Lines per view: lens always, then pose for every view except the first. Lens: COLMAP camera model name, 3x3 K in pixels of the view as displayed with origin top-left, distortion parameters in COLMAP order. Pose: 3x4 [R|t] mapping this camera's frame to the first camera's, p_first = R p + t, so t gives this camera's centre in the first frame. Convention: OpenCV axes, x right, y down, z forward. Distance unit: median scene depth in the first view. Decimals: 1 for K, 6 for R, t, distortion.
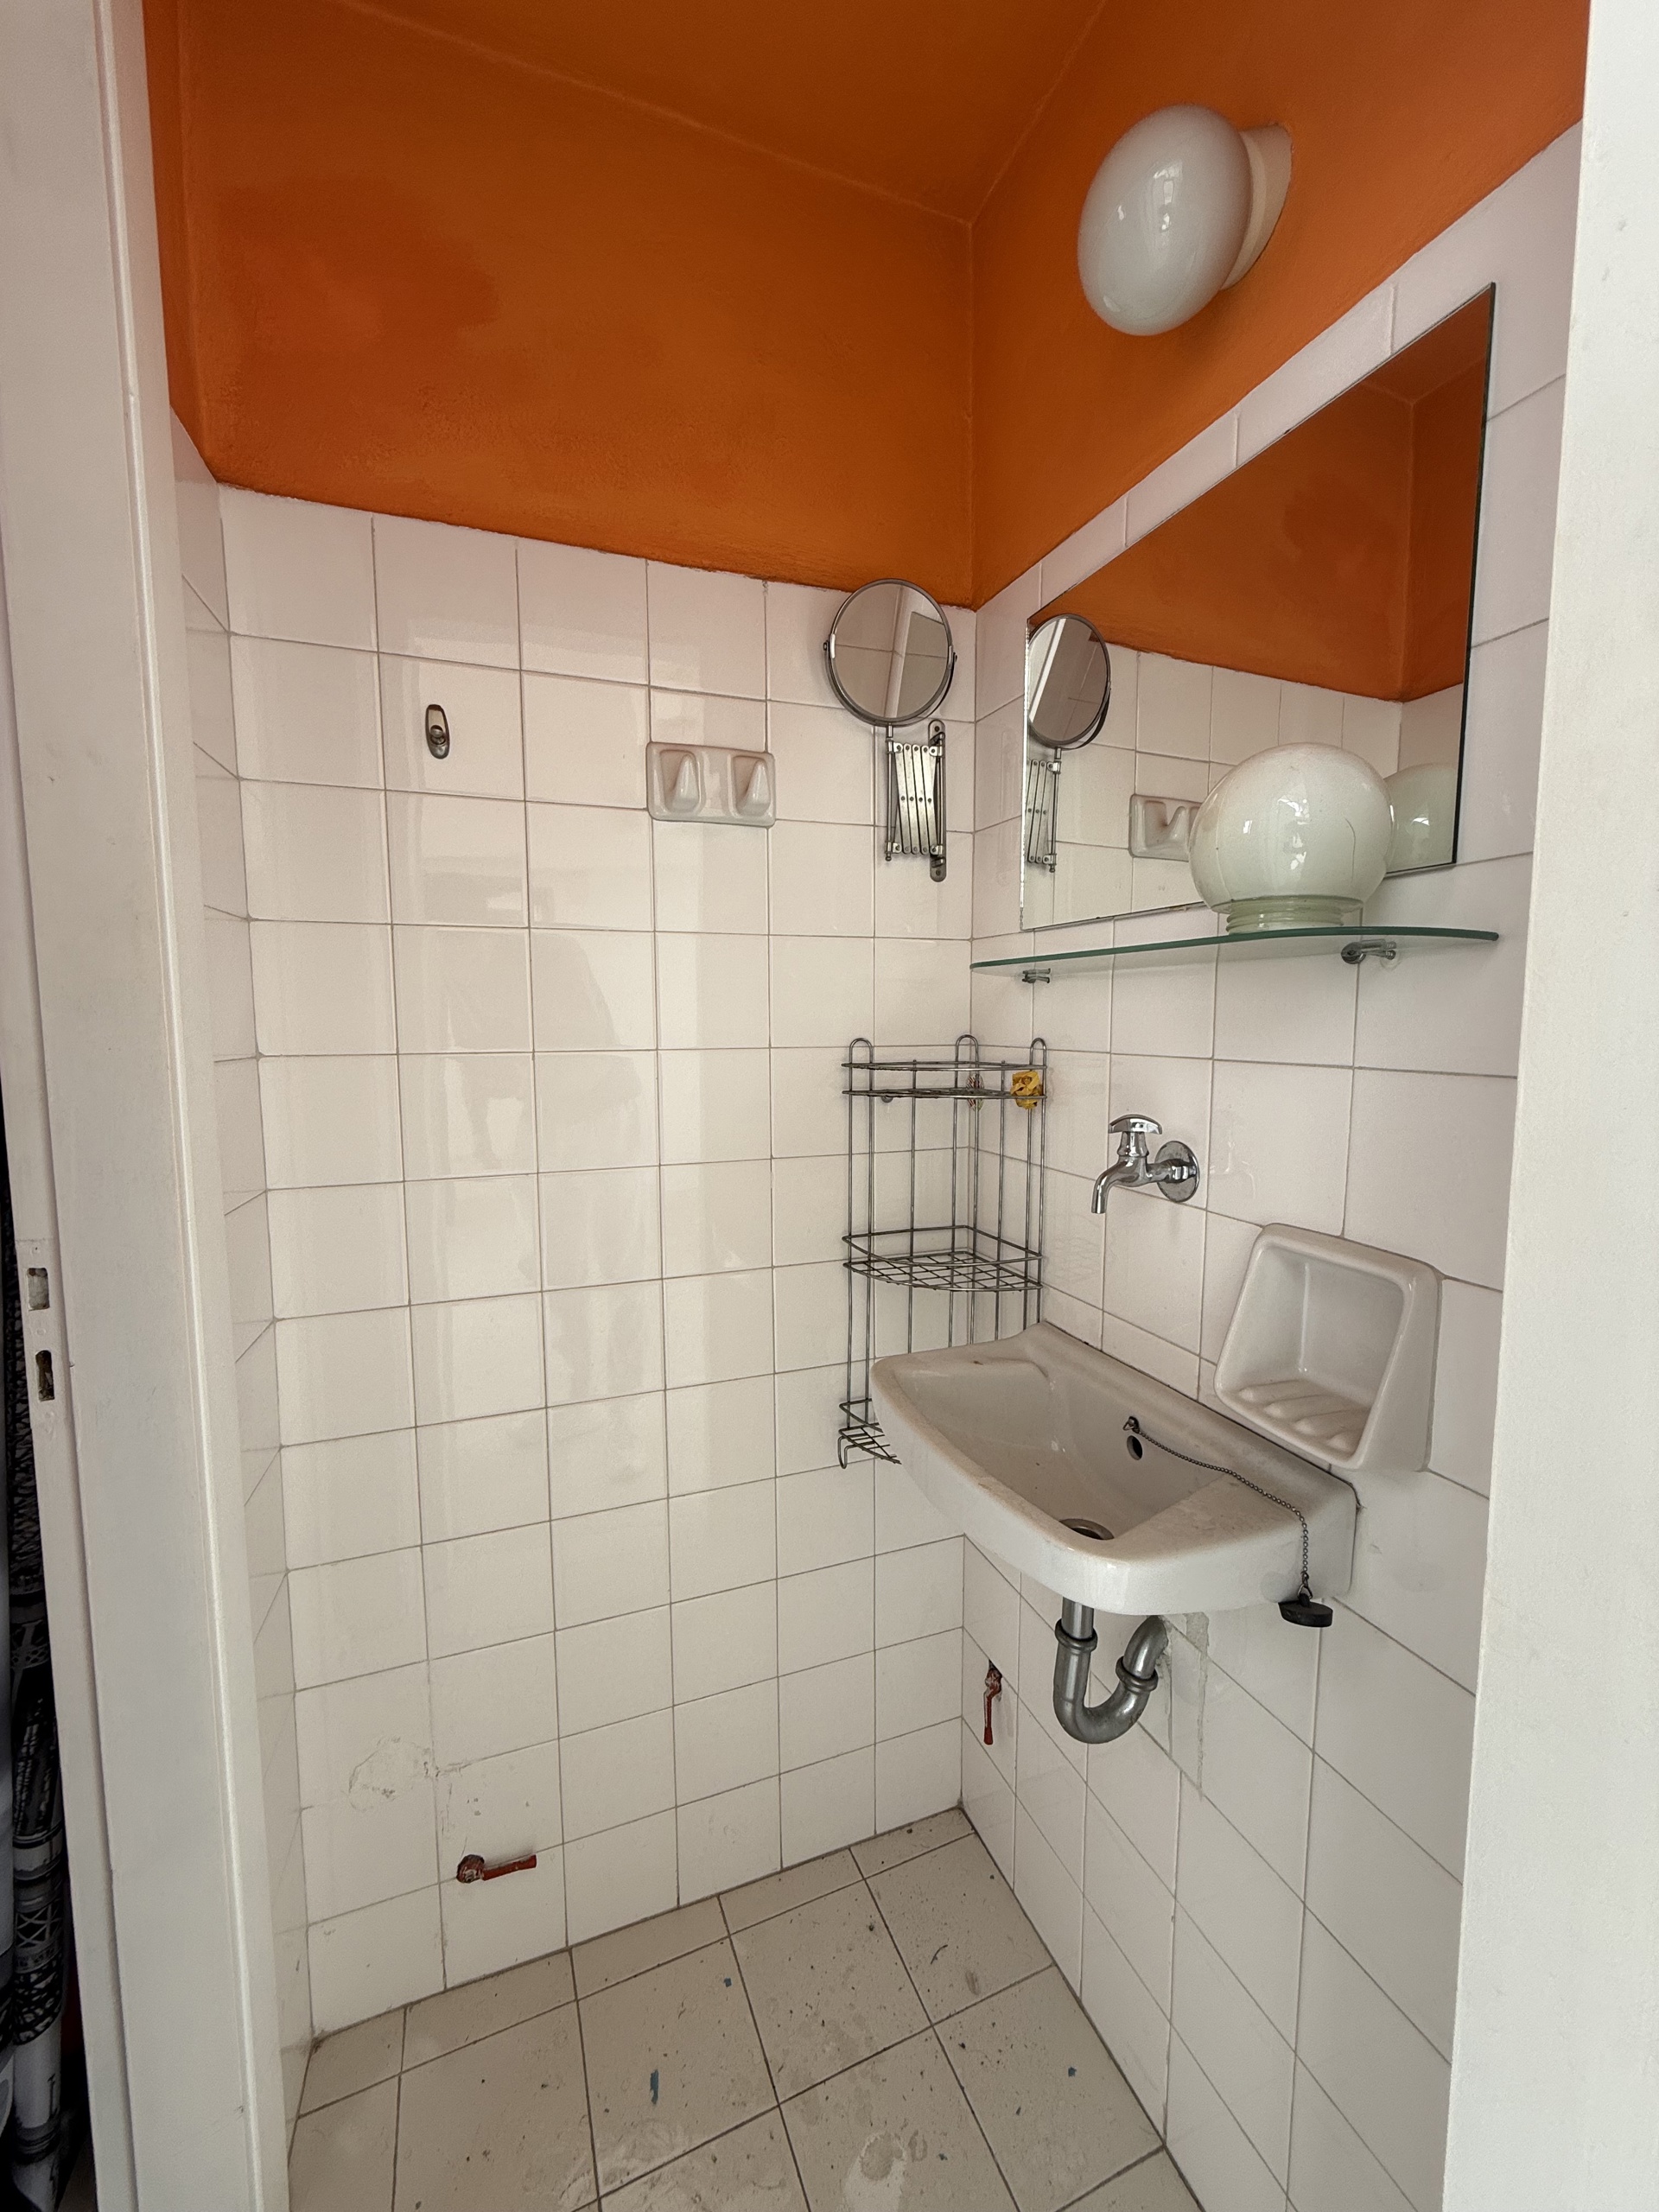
lens RADIAL K [[880.7, 0, 829.3], [0, 880.7, 1100.8], [0, 0, 1]] dist [0.000167, 0.000363]
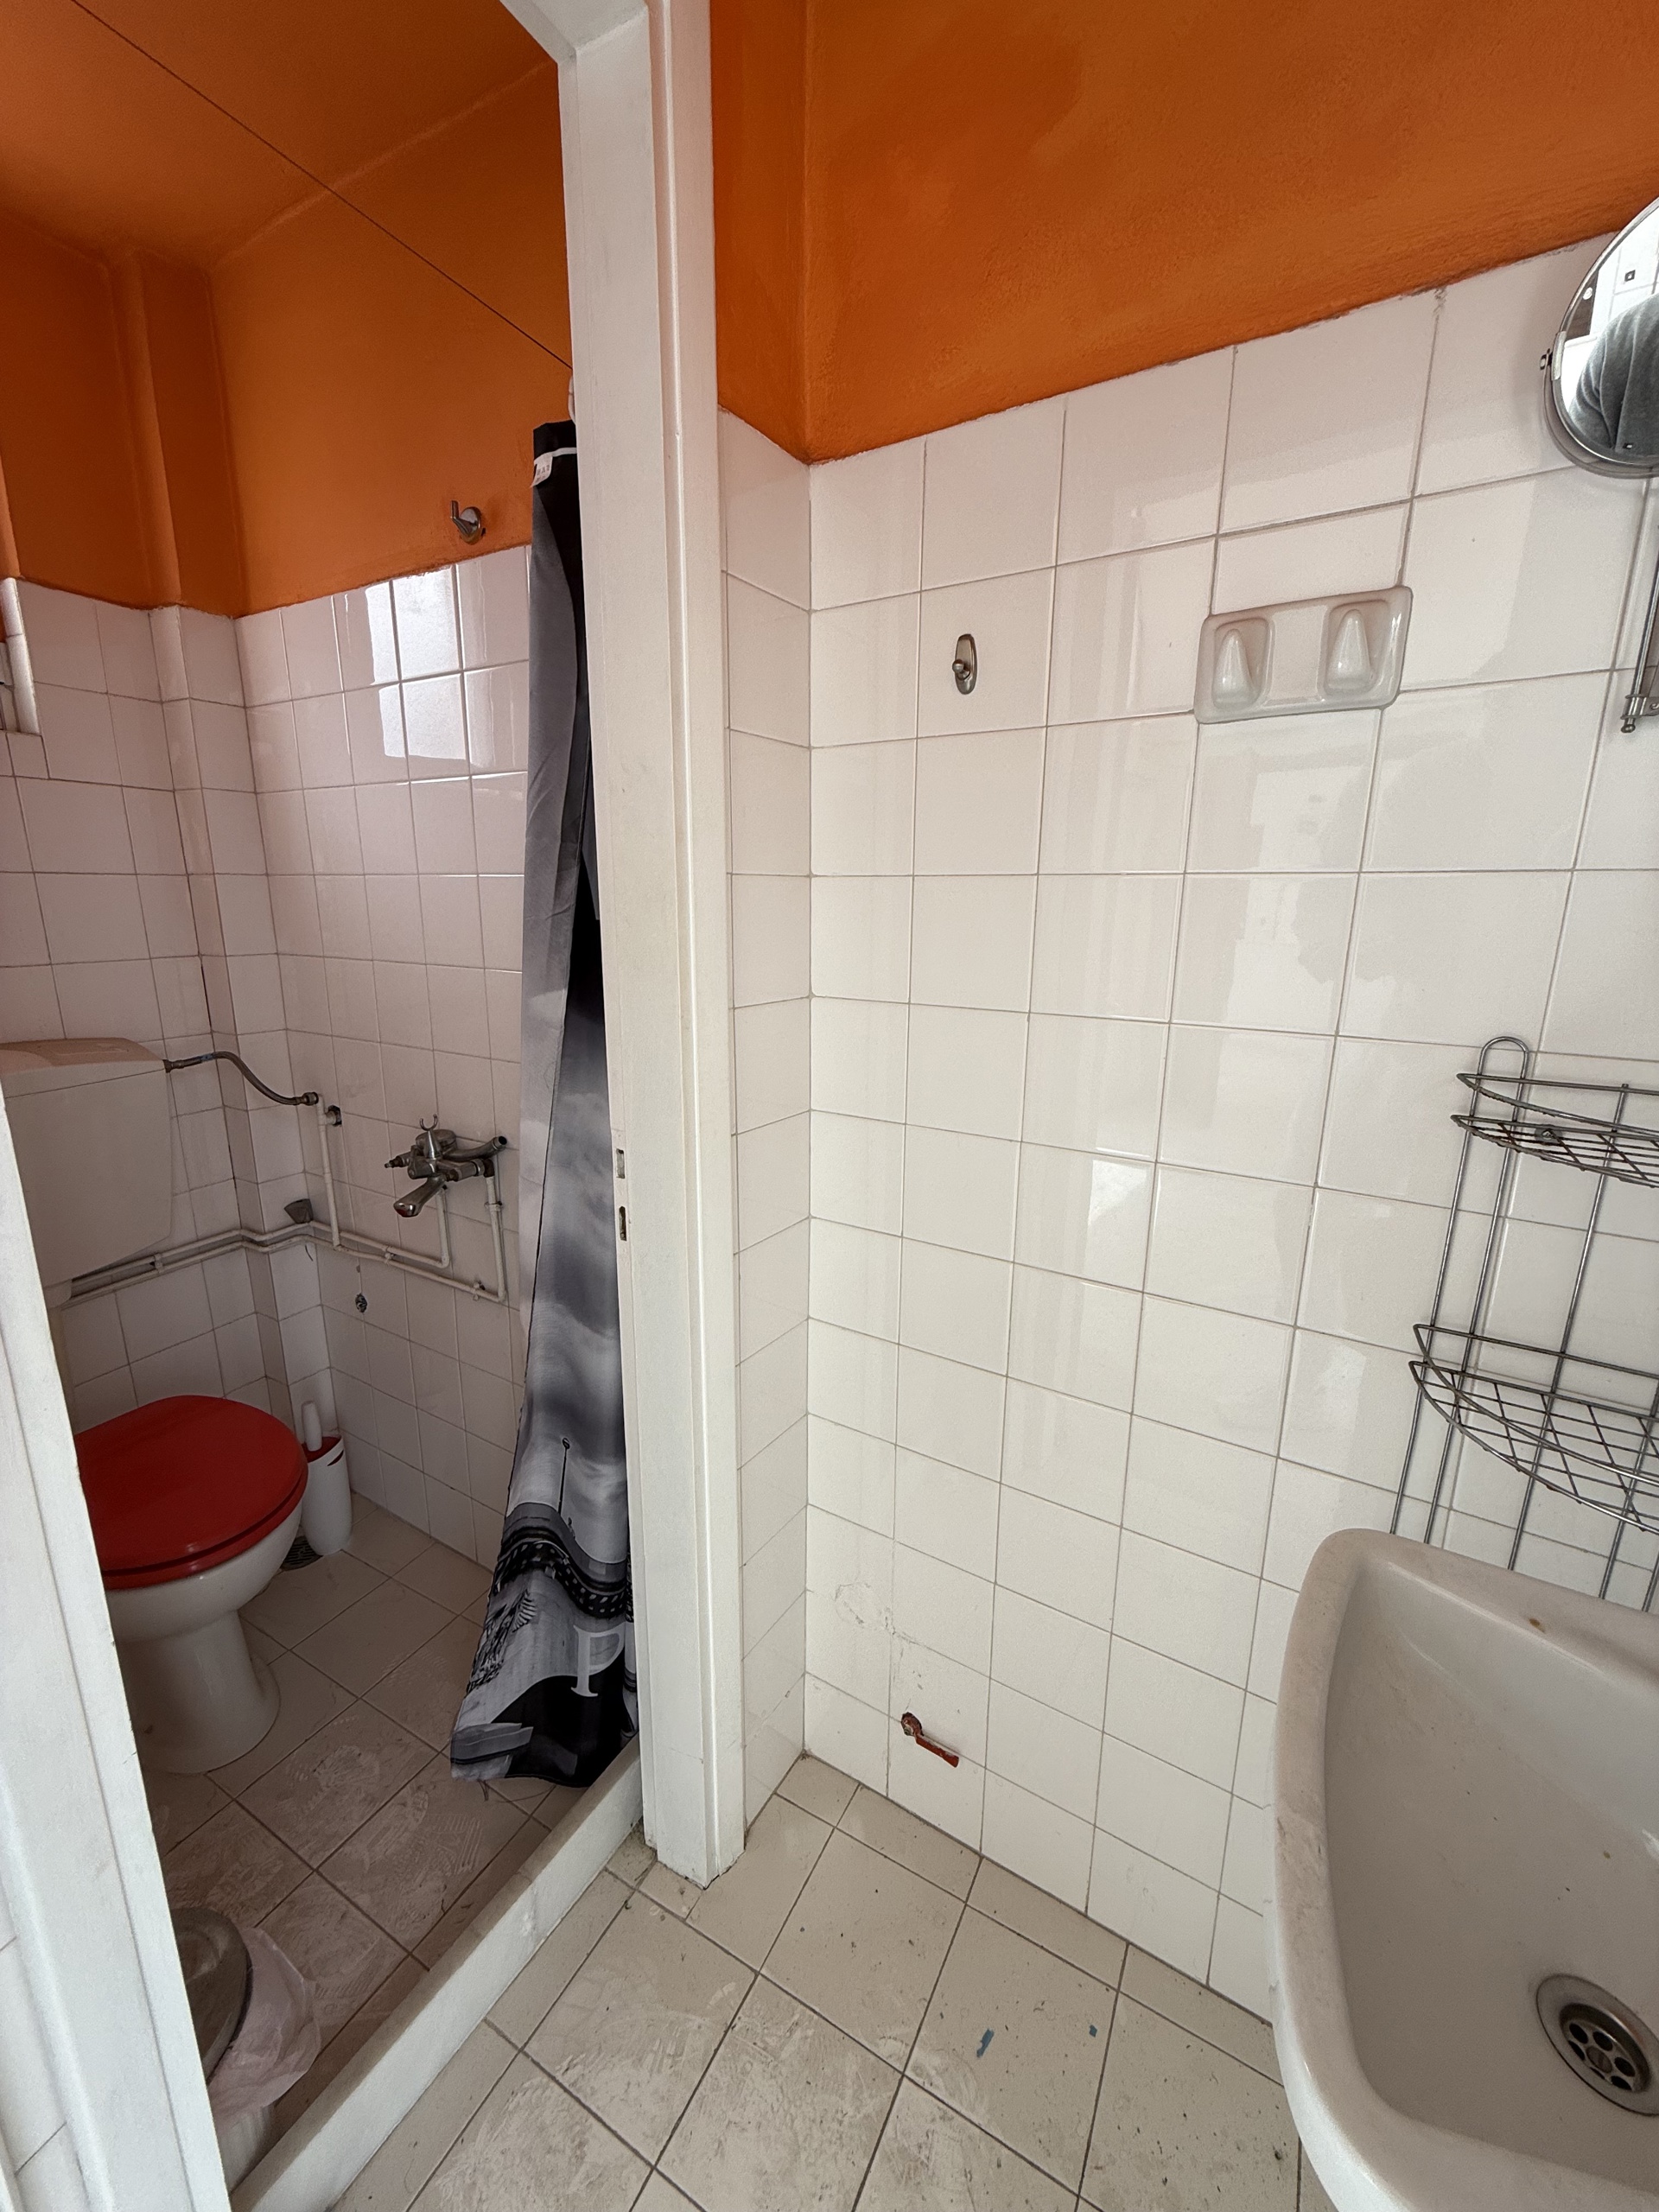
lens RADIAL K [[880.7, 0, 829.3], [0, 880.7, 1100.8], [0, 0, 1]] dist [0.000167, 0.000363]
pose [[0.617765, 0.188405, -0.763459, 0.241163], [-0.080722, 0.980939, 0.176757, -0.106055], [0.782209, -0.047567, 0.621198, 0.254295]]
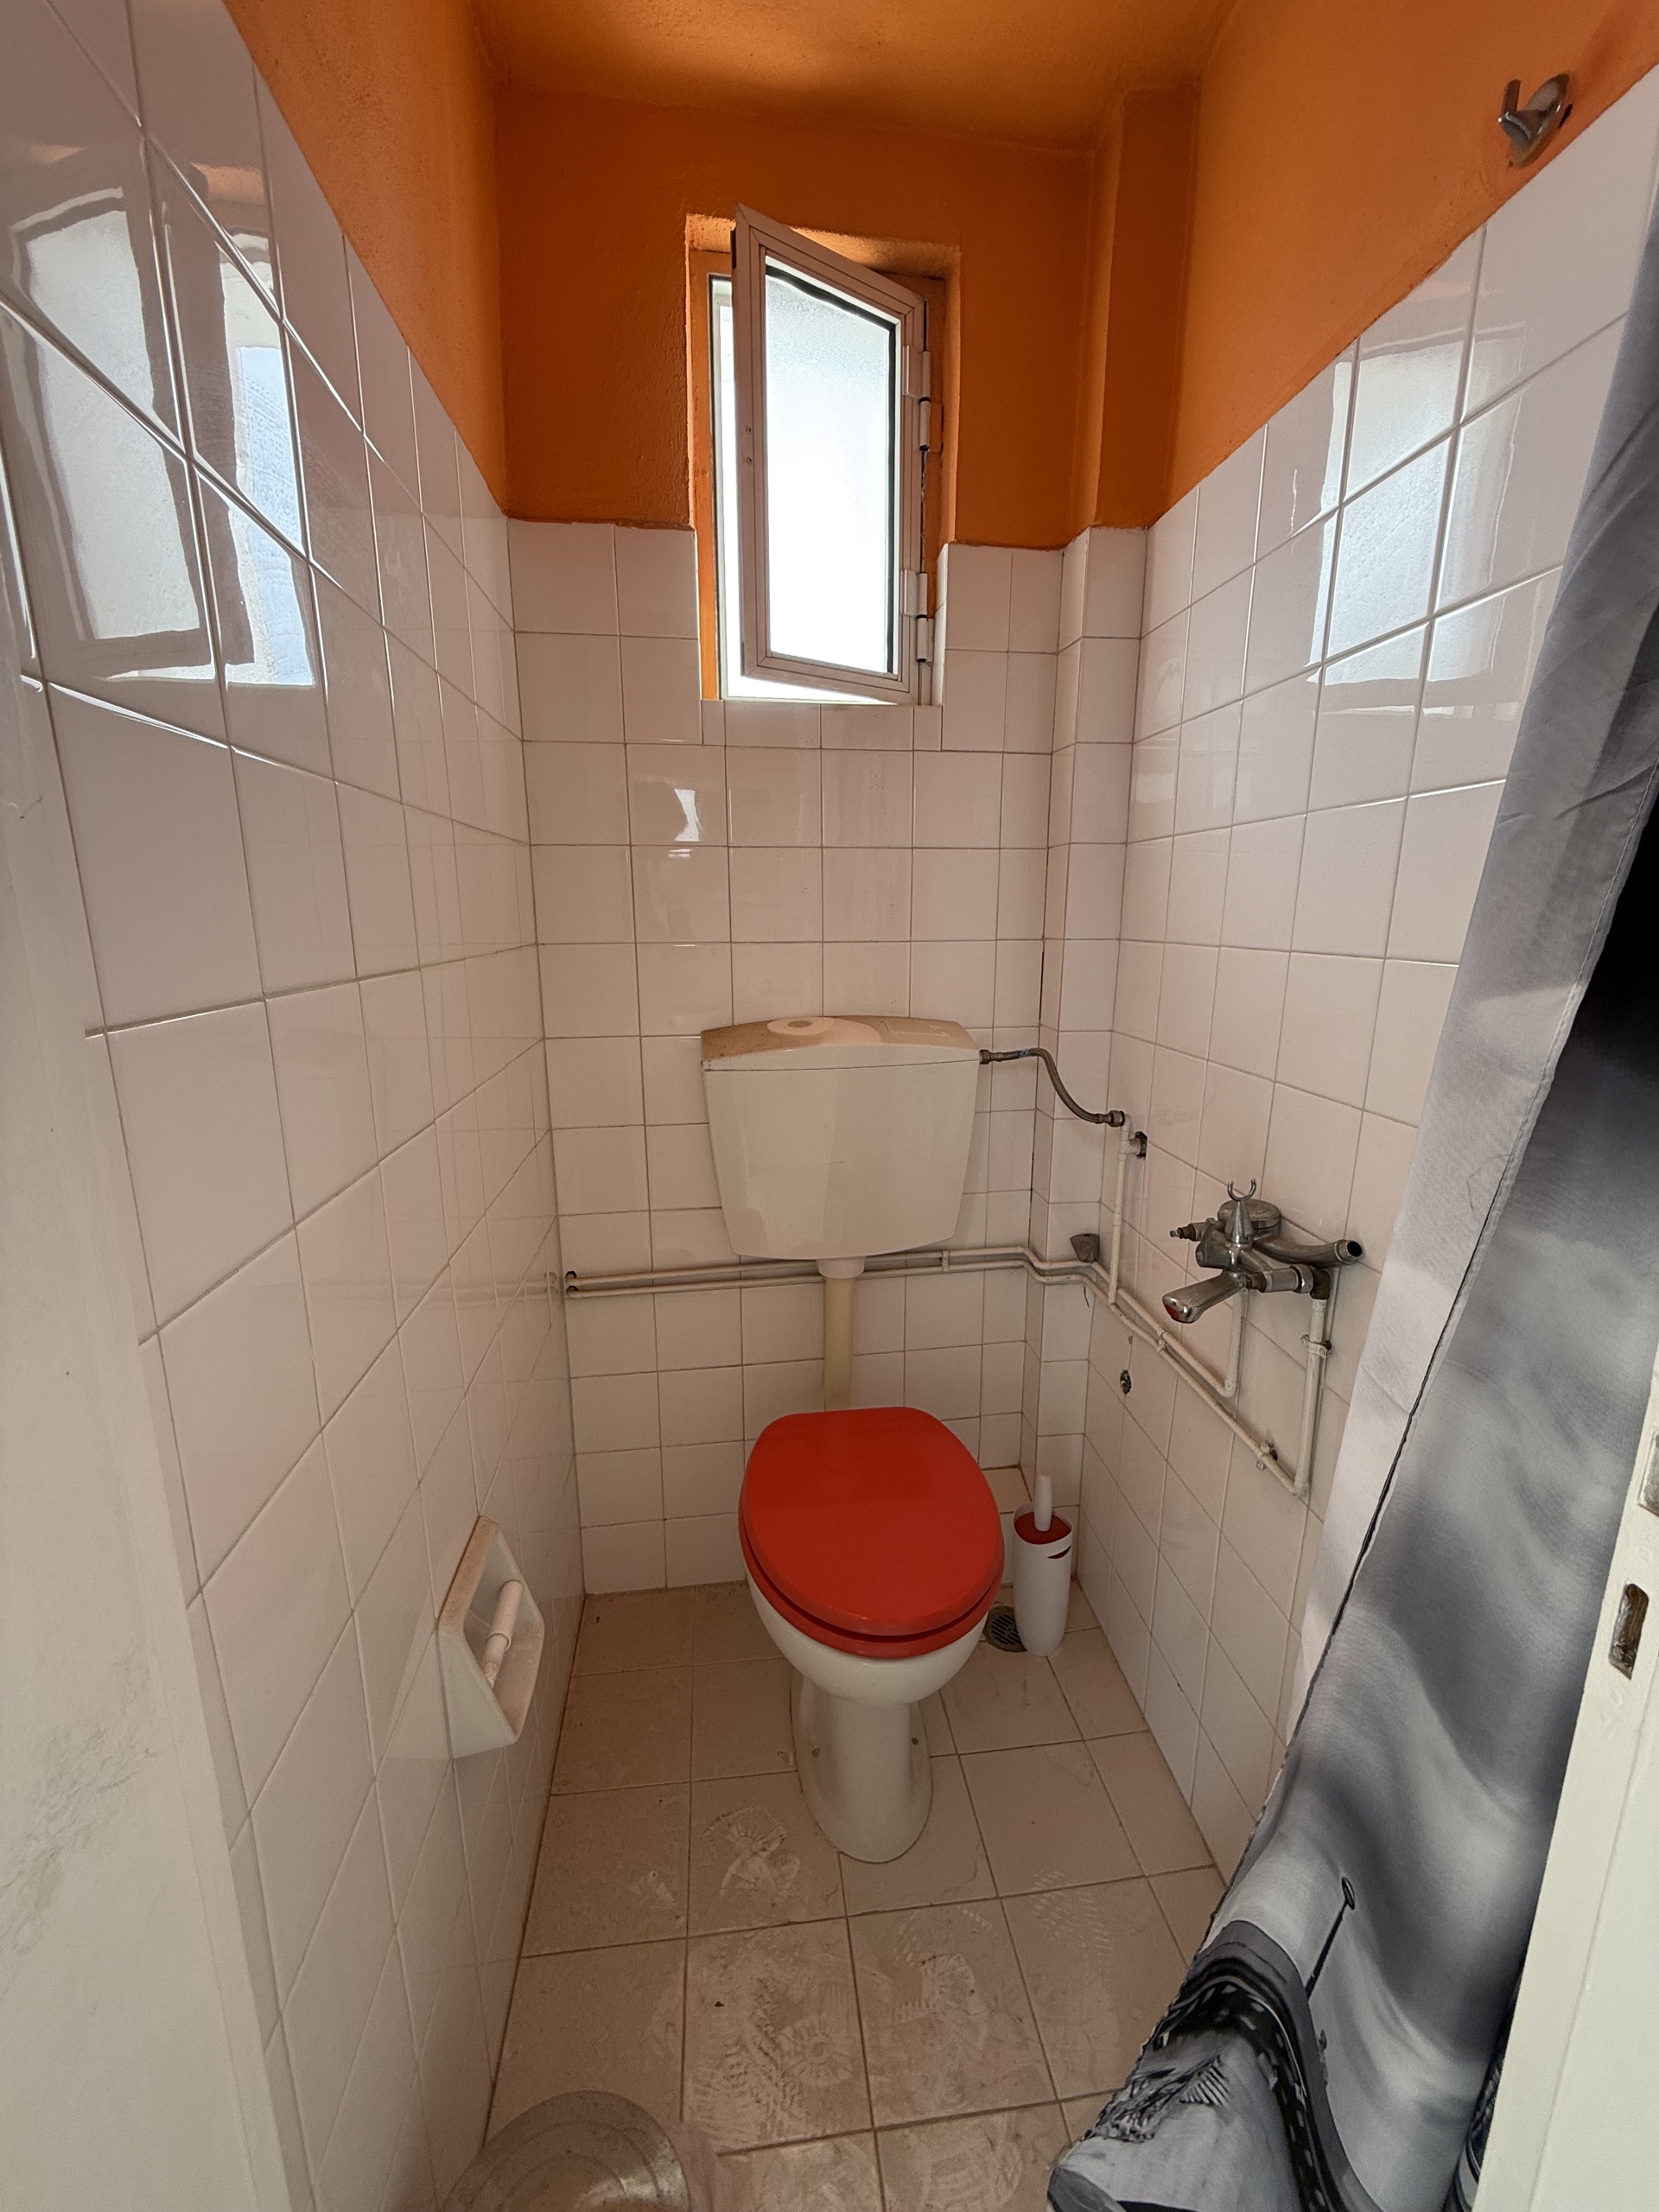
lens RADIAL K [[880.7, 0, 829.3], [0, 880.7, 1100.8], [0, 0, 1]] dist [0.000167, 0.000363]
pose [[-0.273892, 0.205379, -0.939576, -0.220915], [-0.083696, 0.968137, 0.236020, -0.047612], [0.958112, 0.143283, -0.247975, 0.416090]]
